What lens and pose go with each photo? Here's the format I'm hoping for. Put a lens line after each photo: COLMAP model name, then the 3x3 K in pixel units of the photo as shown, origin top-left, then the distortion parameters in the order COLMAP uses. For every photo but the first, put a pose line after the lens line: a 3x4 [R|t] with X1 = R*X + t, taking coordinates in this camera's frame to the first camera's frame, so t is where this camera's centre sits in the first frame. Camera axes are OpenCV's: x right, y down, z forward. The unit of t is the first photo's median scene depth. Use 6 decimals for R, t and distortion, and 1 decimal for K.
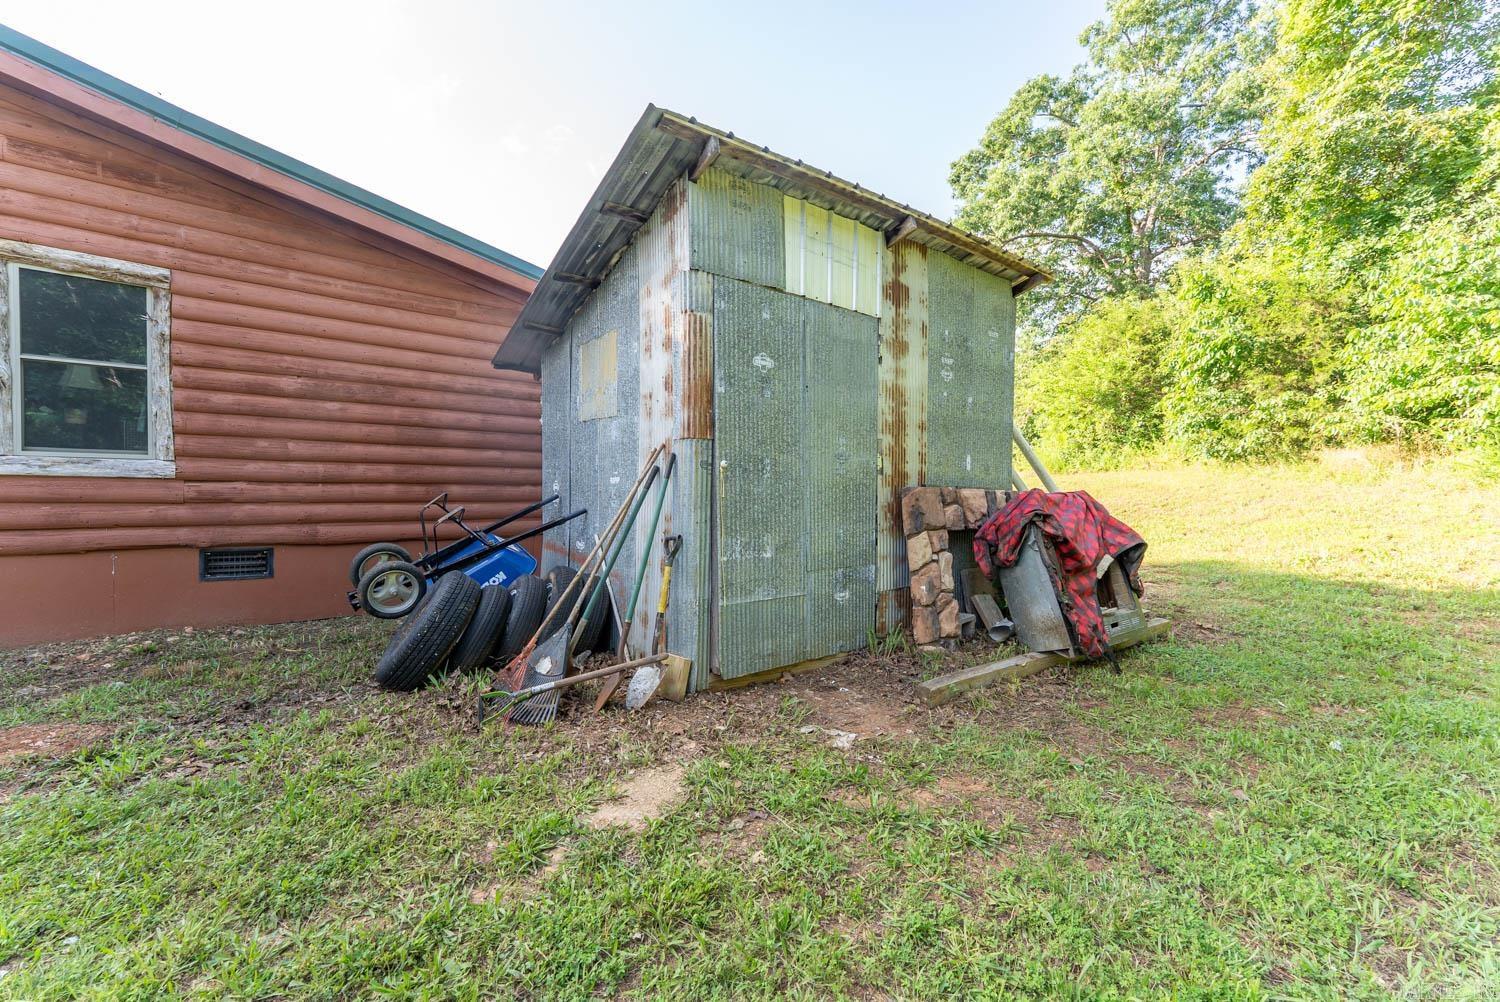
lens RADIAL K [[611.3, 0, 750.0], [0, 611.3, 501.0], [0, 0, 1]] dist [0.009510, -0.000618]
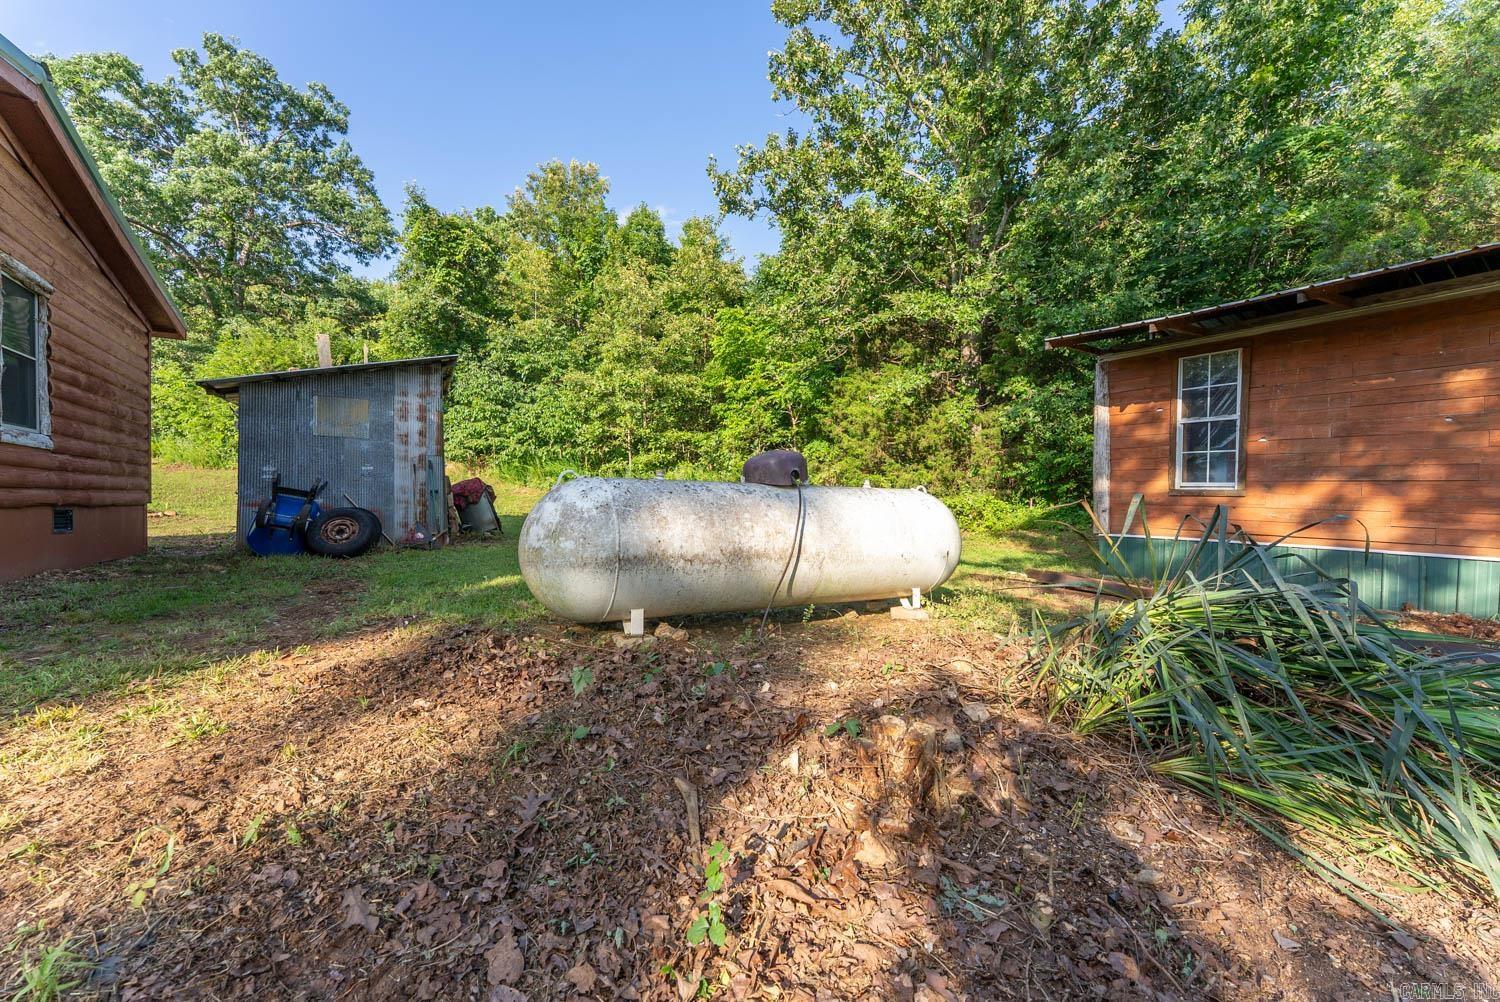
lens RADIAL K [[611.3, 0, 750.0], [0, 611.3, 501.0], [0, 0, 1]] dist [0.009510, -0.000618]
pose [[0.145906, -0.010155, 0.989246, -1.970848], [0.015448, 0.999849, 0.007985, 0.079625], [-0.989178, 0.014116, 0.146040, -0.617434]]
